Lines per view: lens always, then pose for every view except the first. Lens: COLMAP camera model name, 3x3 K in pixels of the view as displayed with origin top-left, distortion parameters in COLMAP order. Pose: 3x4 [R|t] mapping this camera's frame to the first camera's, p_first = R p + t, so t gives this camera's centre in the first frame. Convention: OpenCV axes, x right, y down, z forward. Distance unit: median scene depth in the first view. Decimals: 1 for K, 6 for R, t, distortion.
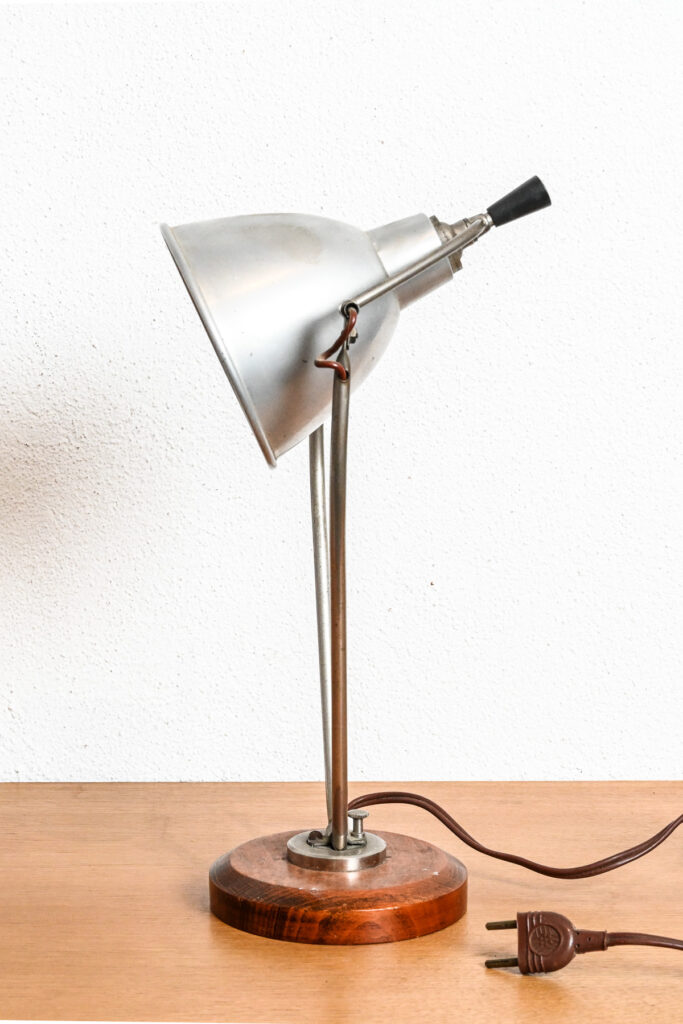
lens RADIAL K [[2089.5, 0, 208.1], [0, 2089.5, 511.3], [0, 0, 1]] dist [0.016541, -0.055623]
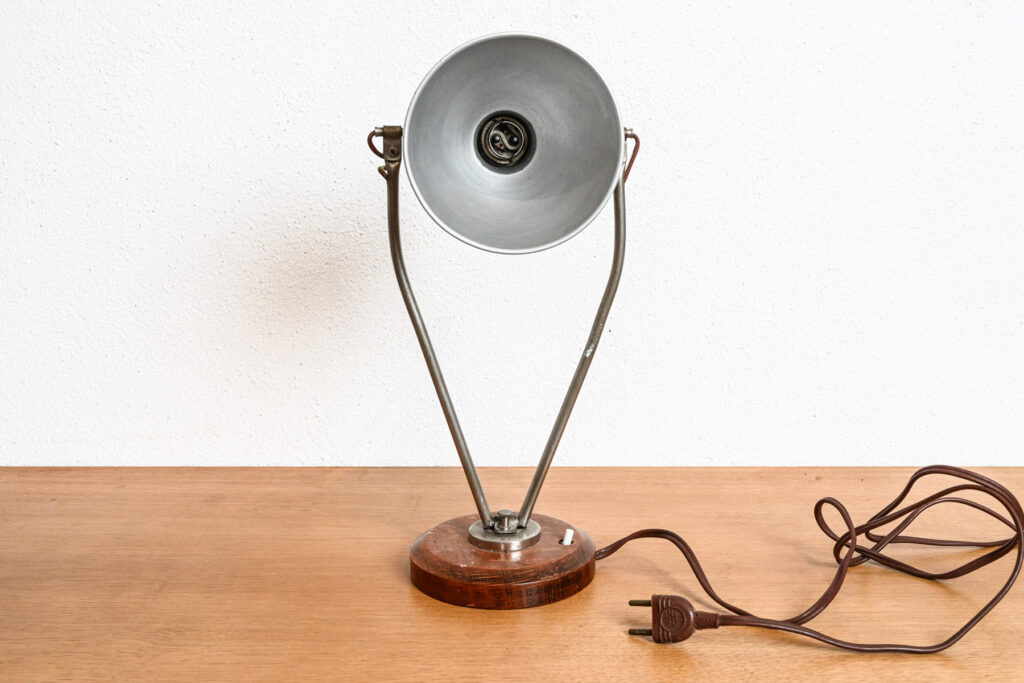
lens RADIAL K [[1172.2, 0, 546.0], [0, 1172.2, 340.9], [0, 0, 1]] dist [0.012817, -0.024871]
pose [[0.999827, 0.003064, 0.018357, 0.049420], [-0.004417, 0.997238, 0.074140, -0.018144], [-0.018079, -0.074208, 0.997079, 0.202481]]
